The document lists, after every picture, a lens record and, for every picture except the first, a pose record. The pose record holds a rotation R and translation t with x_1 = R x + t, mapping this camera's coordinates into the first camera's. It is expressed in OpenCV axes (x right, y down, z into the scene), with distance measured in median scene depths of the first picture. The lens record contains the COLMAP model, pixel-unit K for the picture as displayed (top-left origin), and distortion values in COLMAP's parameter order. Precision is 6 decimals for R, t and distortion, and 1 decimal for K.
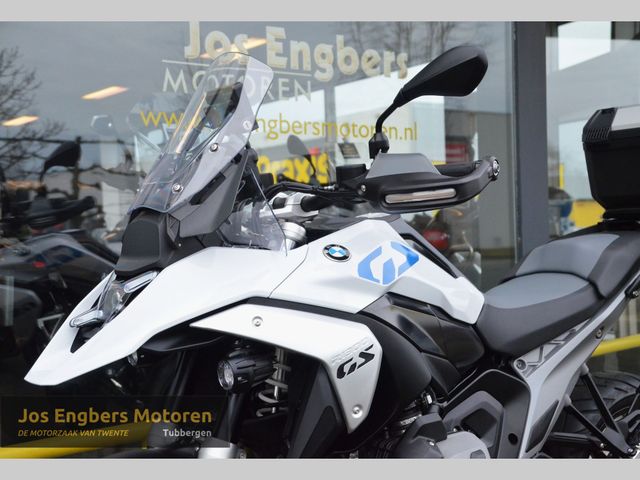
lens RADIAL K [[900.6, 0, 320.0], [0, 900.6, 240.0], [0, 0, 1]] dist [0.085369, 0.002403]
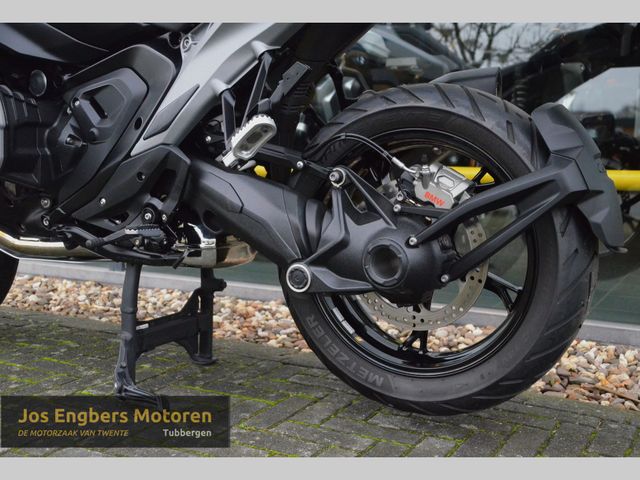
lens RADIAL K [[812.1, 0, 320.0], [0, 812.1, 240.0], [0, 0, 1]] dist [-0.026186, -0.051483]
pose [[0.431278, 0.144795, -0.890525, 0.926761], [-0.026534, 0.988646, 0.147899, 0.198589], [0.901829, -0.040156, 0.430223, 0.777689]]
